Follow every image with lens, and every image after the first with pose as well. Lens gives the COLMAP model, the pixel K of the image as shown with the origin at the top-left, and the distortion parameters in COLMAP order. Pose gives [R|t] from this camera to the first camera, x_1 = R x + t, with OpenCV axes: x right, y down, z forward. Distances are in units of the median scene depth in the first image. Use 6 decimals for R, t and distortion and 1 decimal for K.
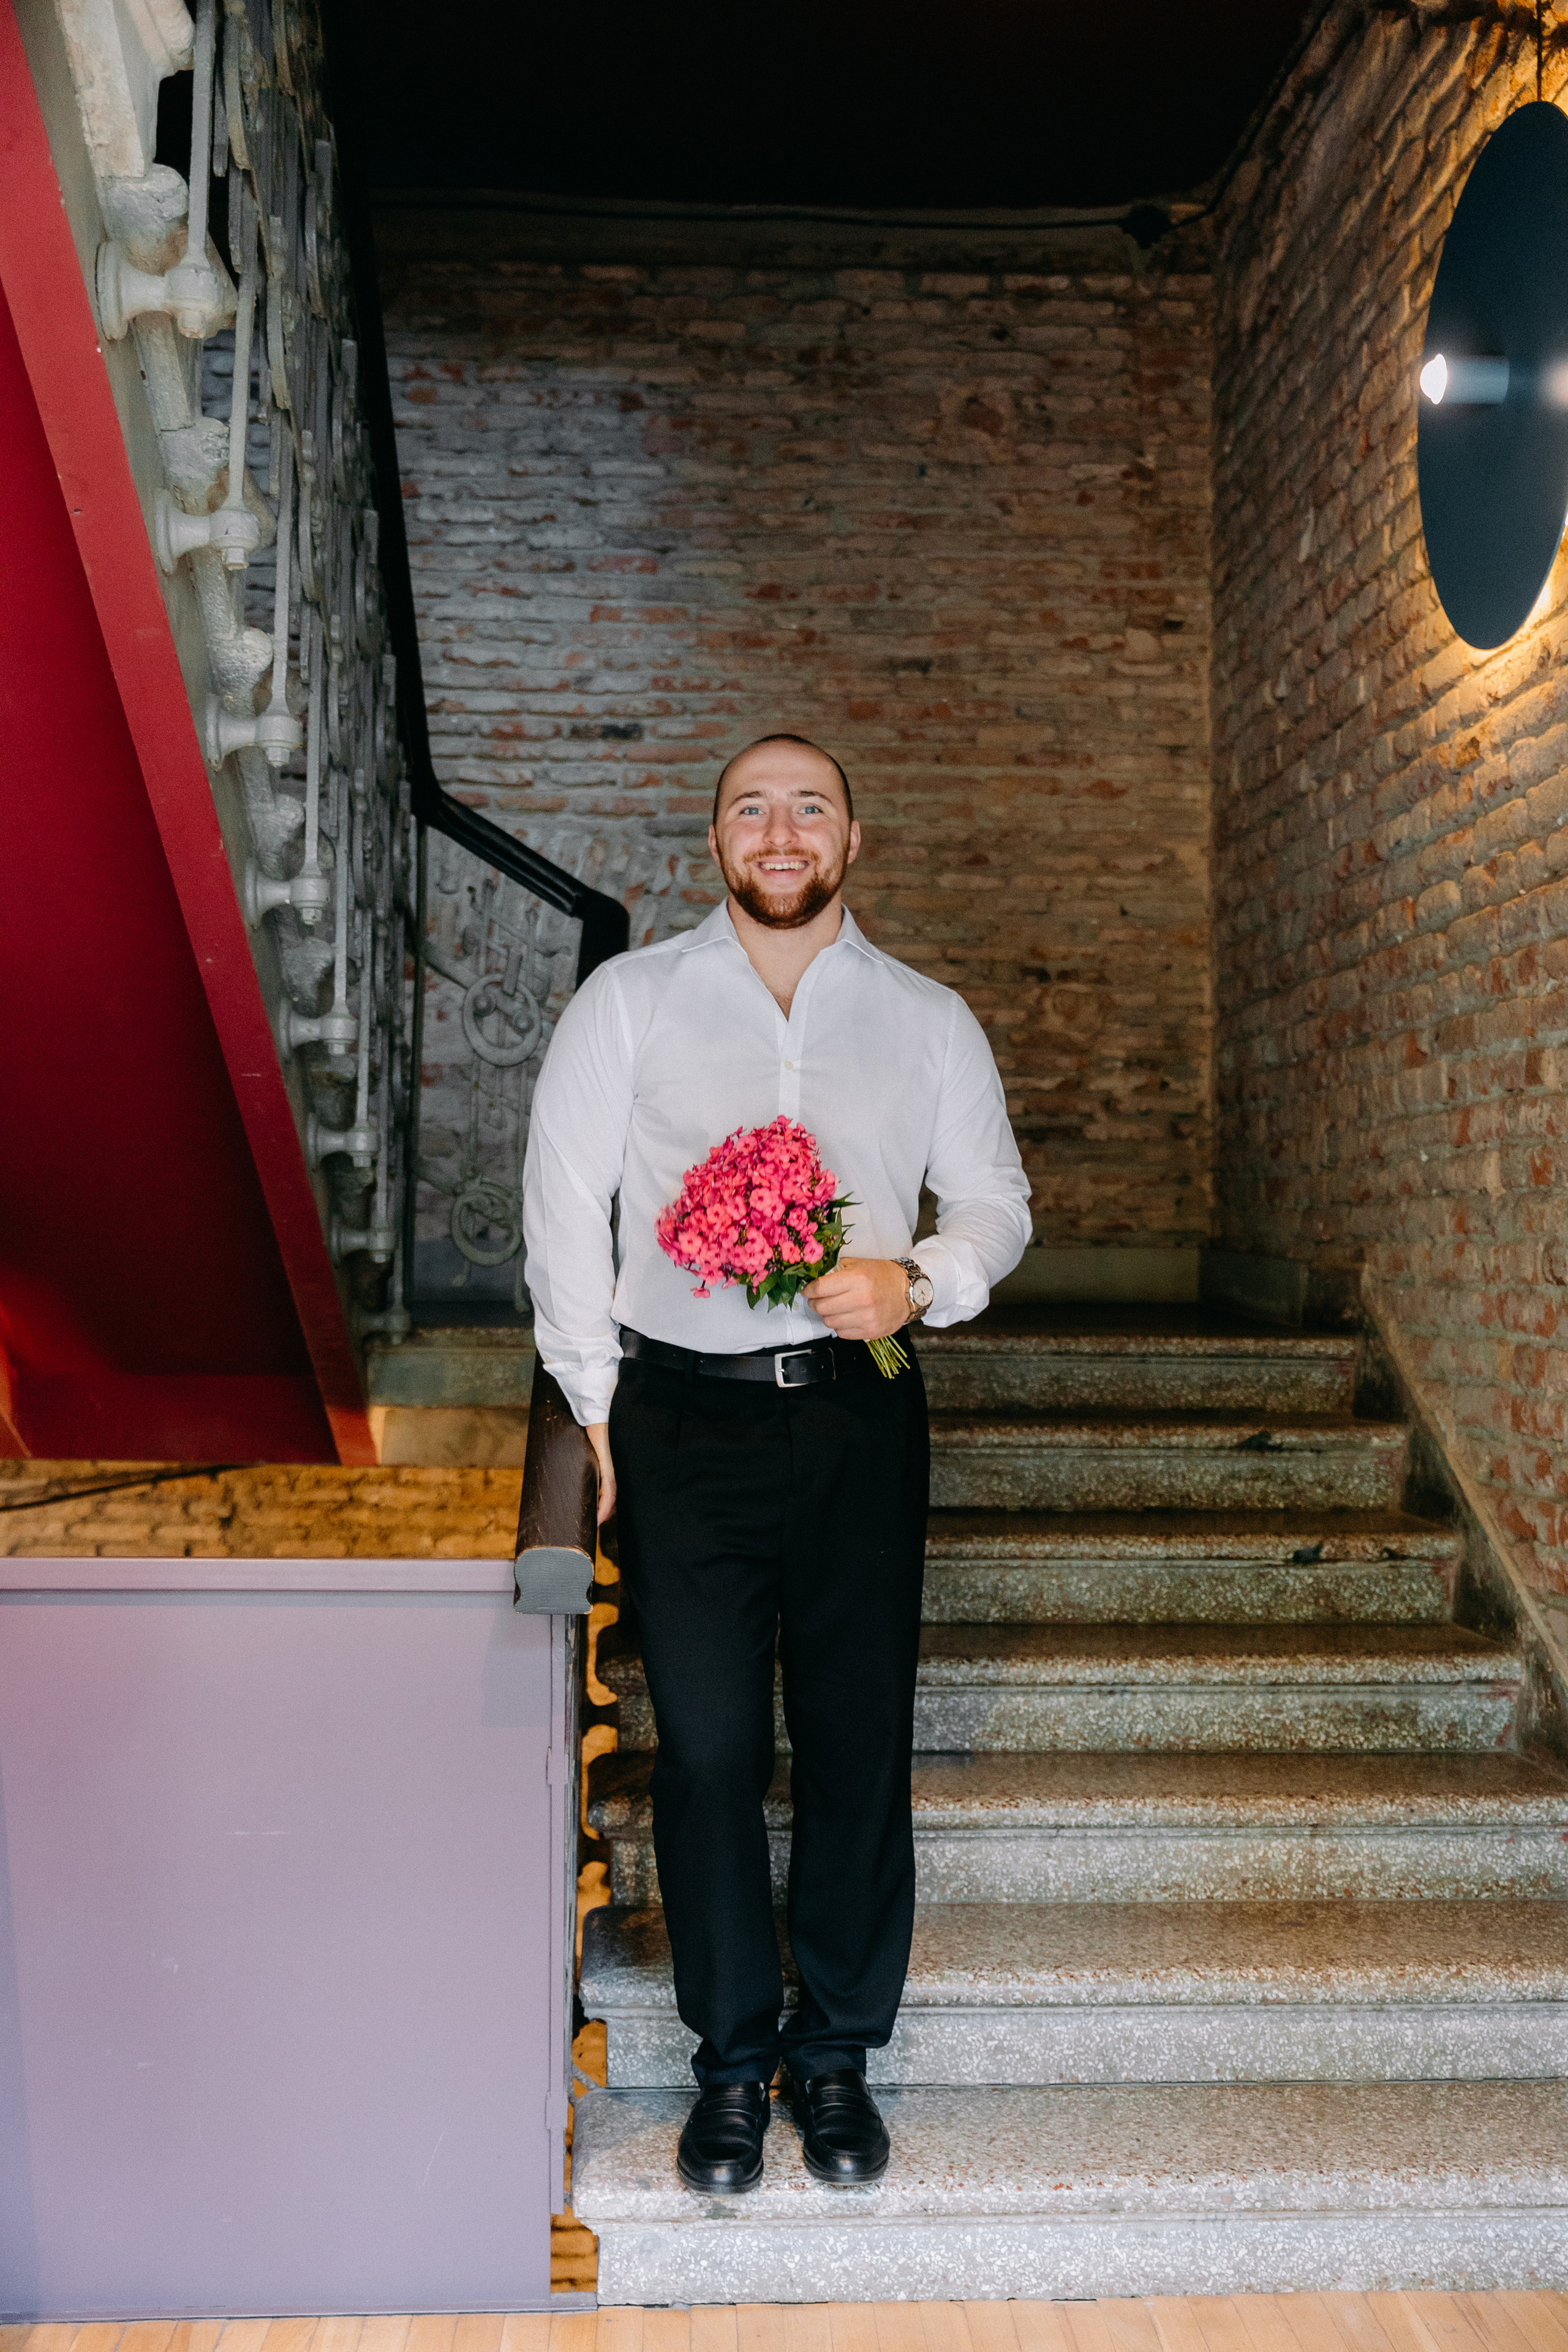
lens RADIAL K [[2370.9, 0, 787.9], [0, 2370.9, 1104.8], [0, 0, 1]] dist [0.005137, 0.008533]
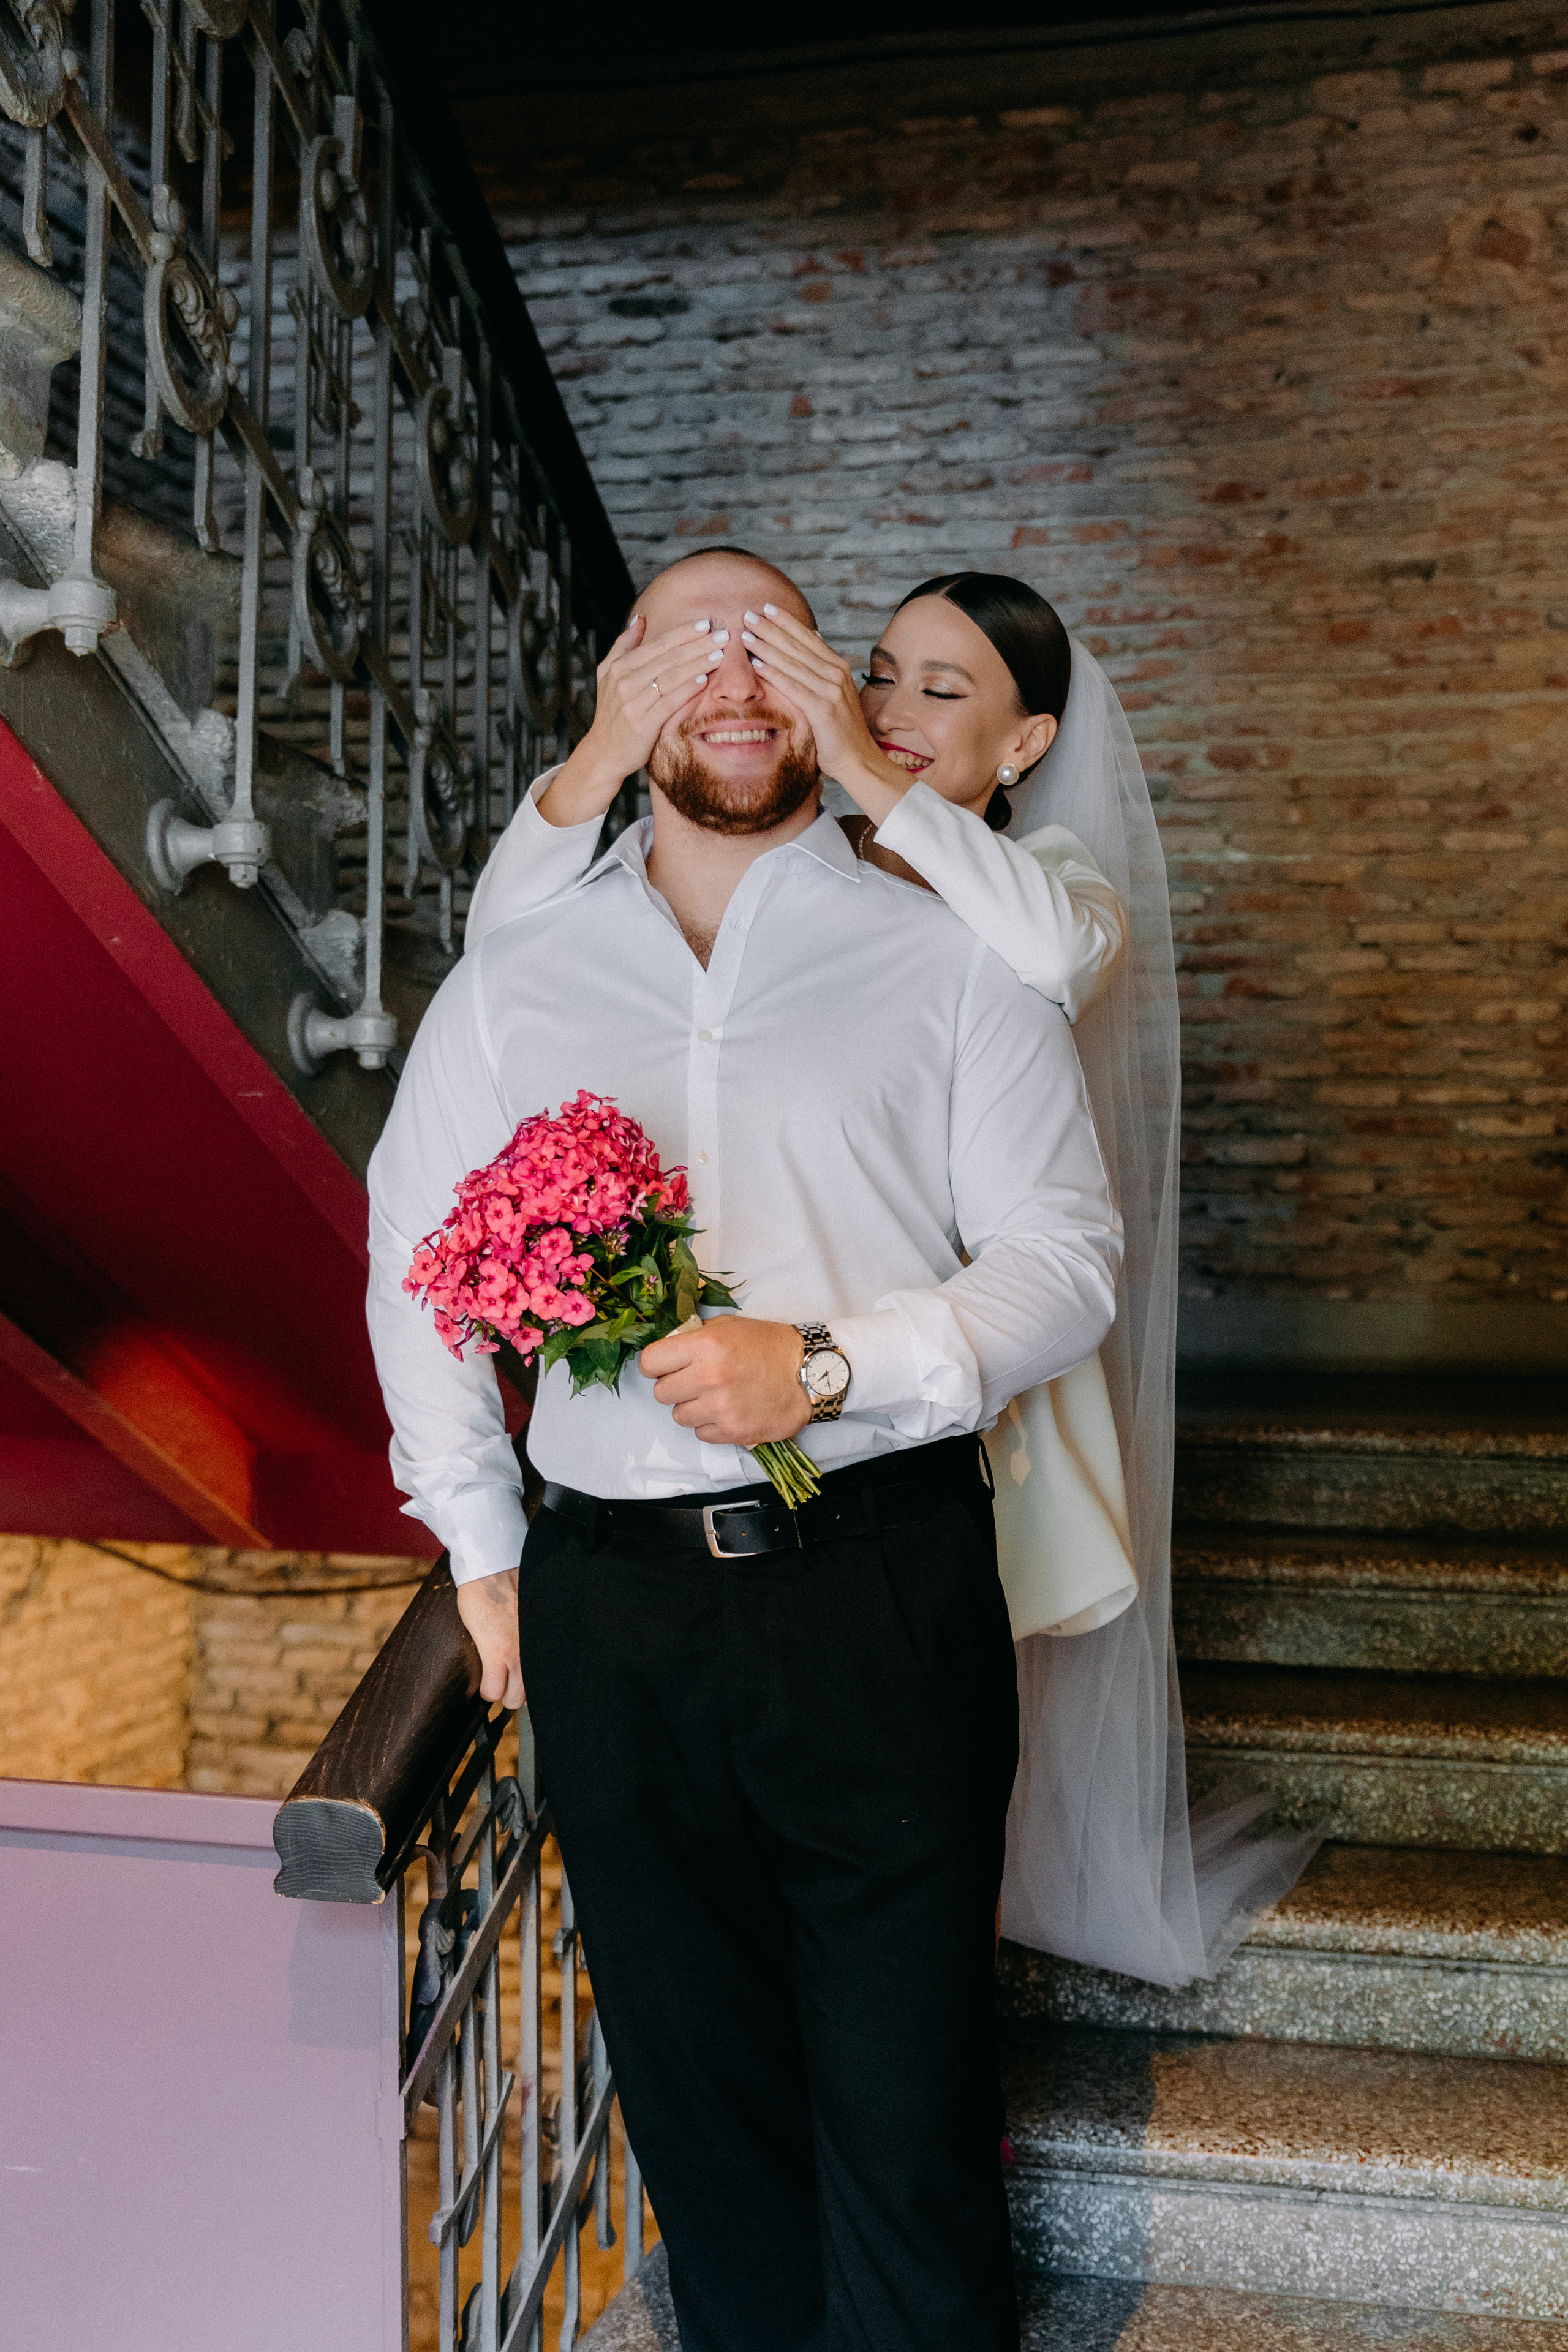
lens RADIAL K [[2500.1, 0, 785.1], [0, 2500.1, 1215.3], [0, 0, 1]] dist [0.017738, -0.009380]
pose [[0.963740, -0.004334, -0.266808, 0.074652], [0.012998, 0.999444, 0.030719, 0.001798], [0.266526, -0.033073, 0.963260, 0.132011]]
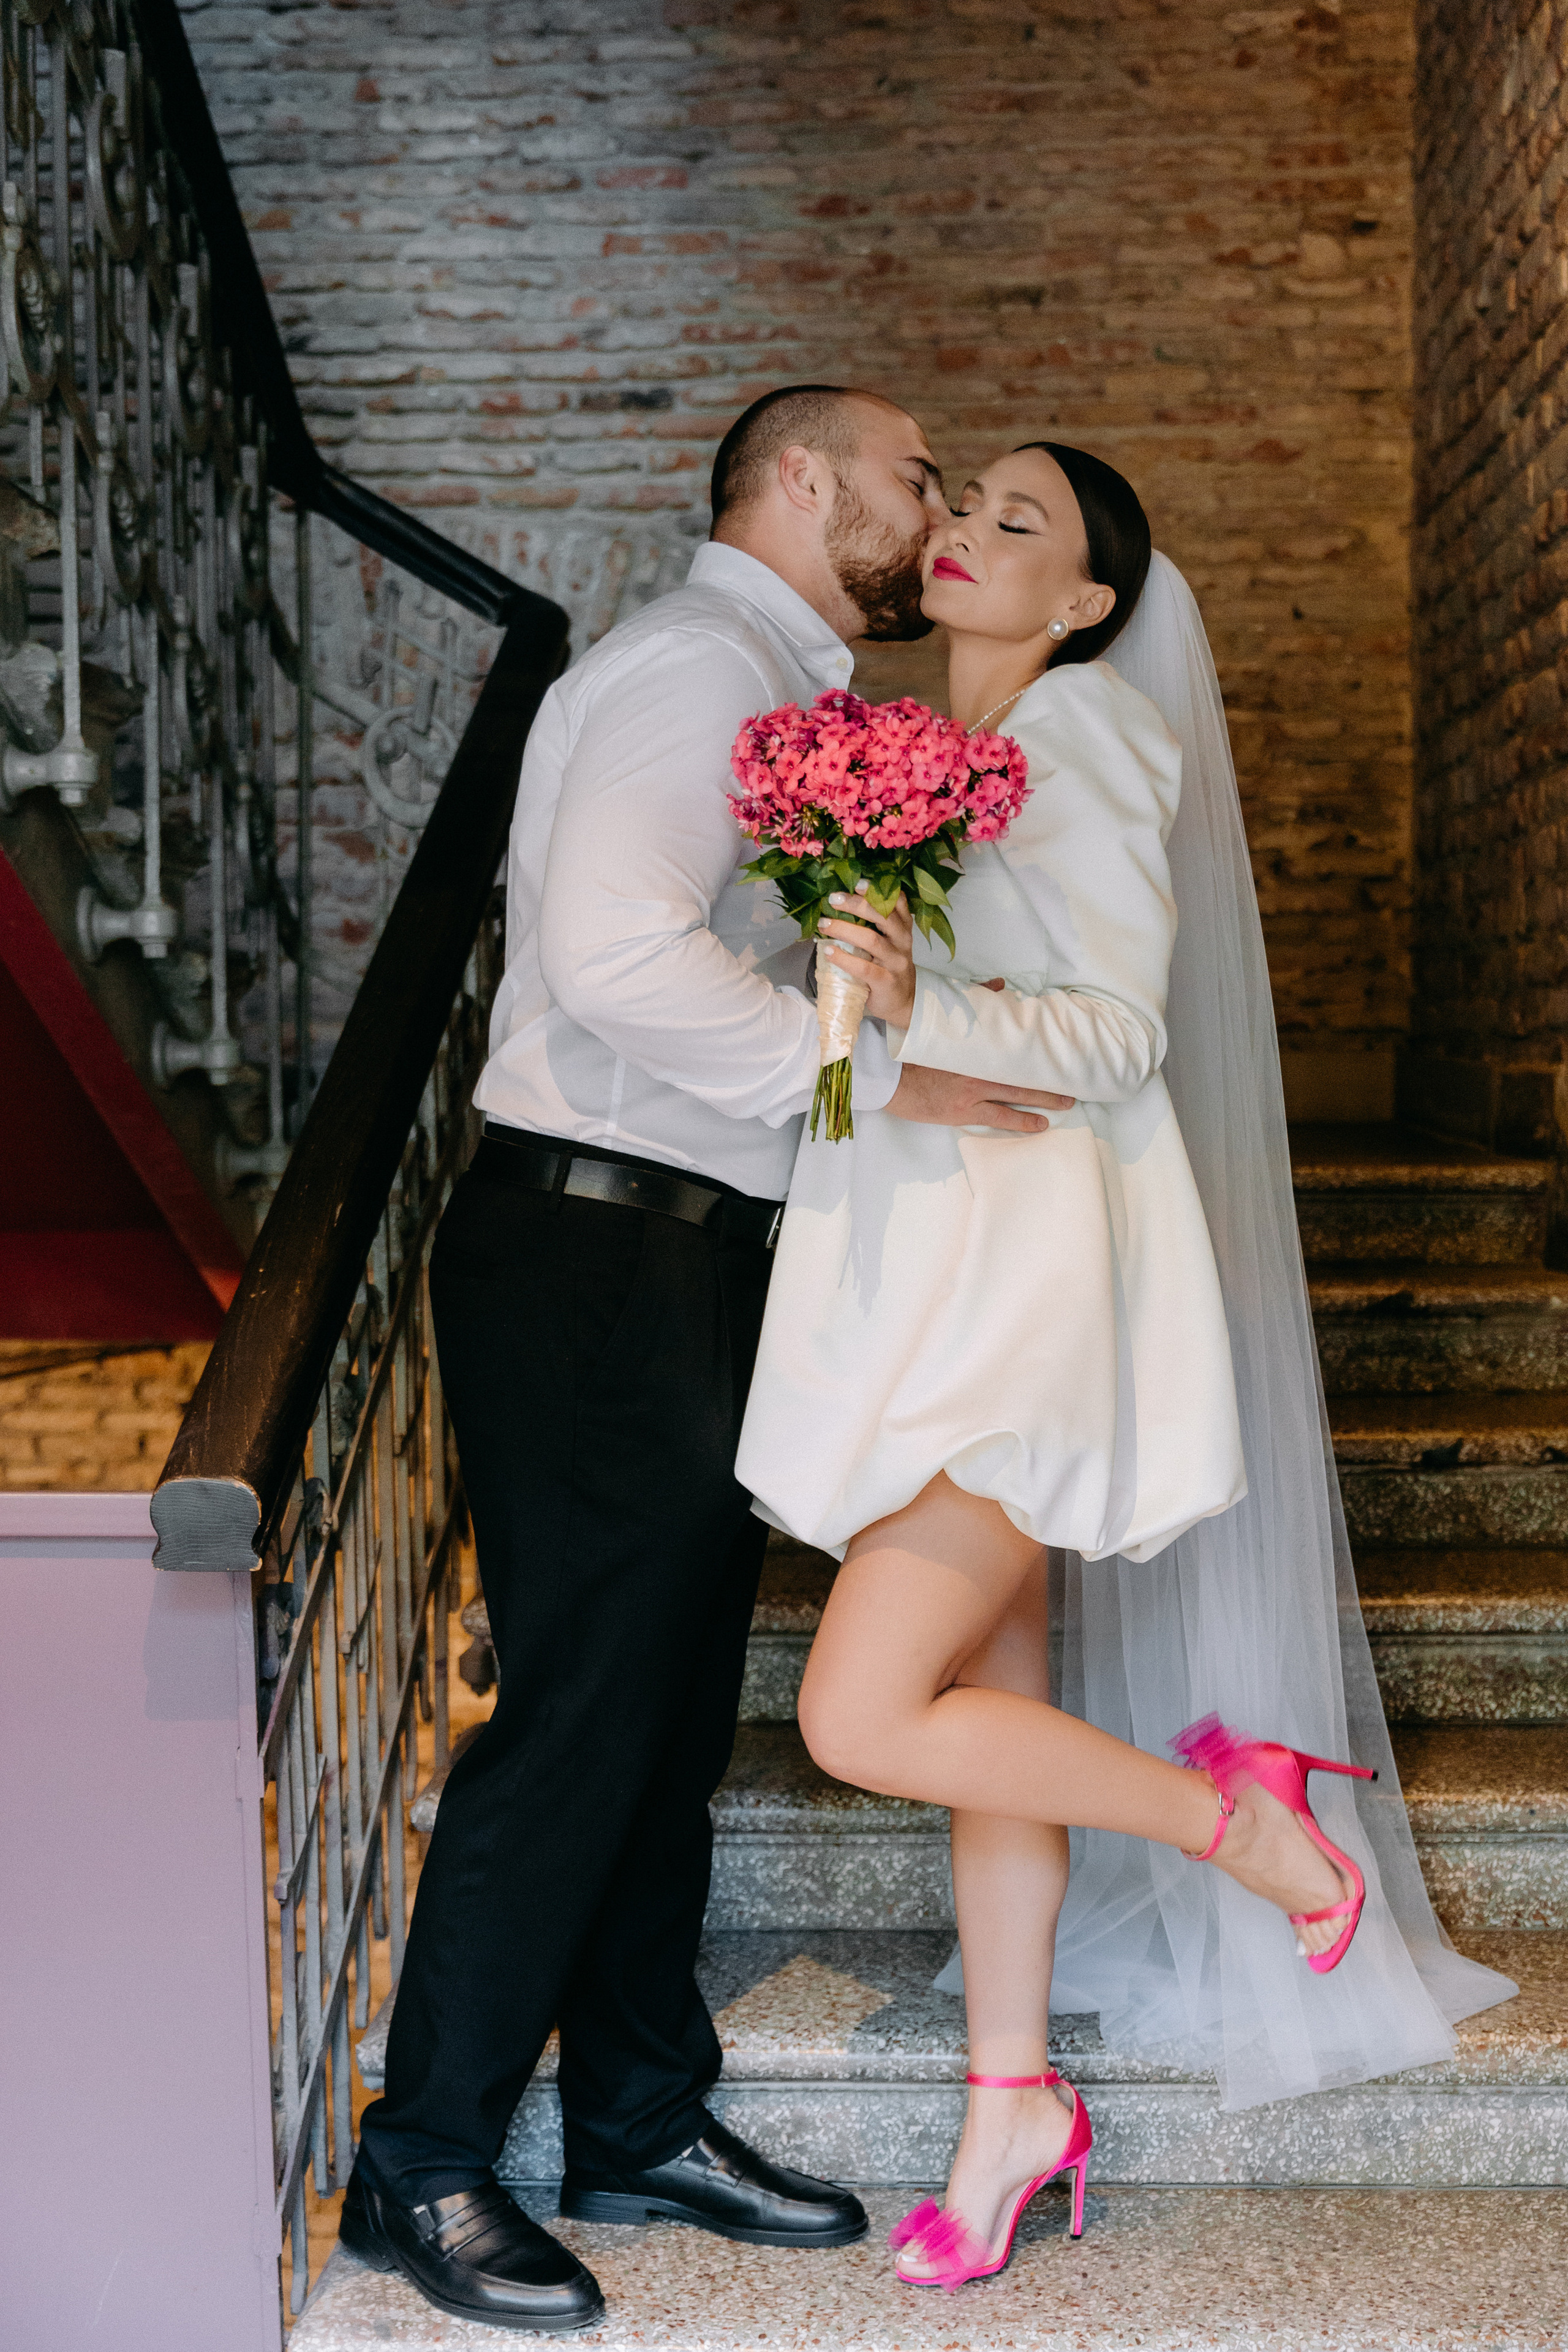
lens RADIAL K [[2805.7, 0, 784.0], [0, 2805.7, 1176.0], [0, 0, 1]] dist [0.000354, 0.018881]
pose [[0.996122, -0.013803, -0.086898, 0.052561], [0.022333, 0.994939, 0.097969, 0.006774], [0.085106, -0.099530, 0.991388, 0.069367]]
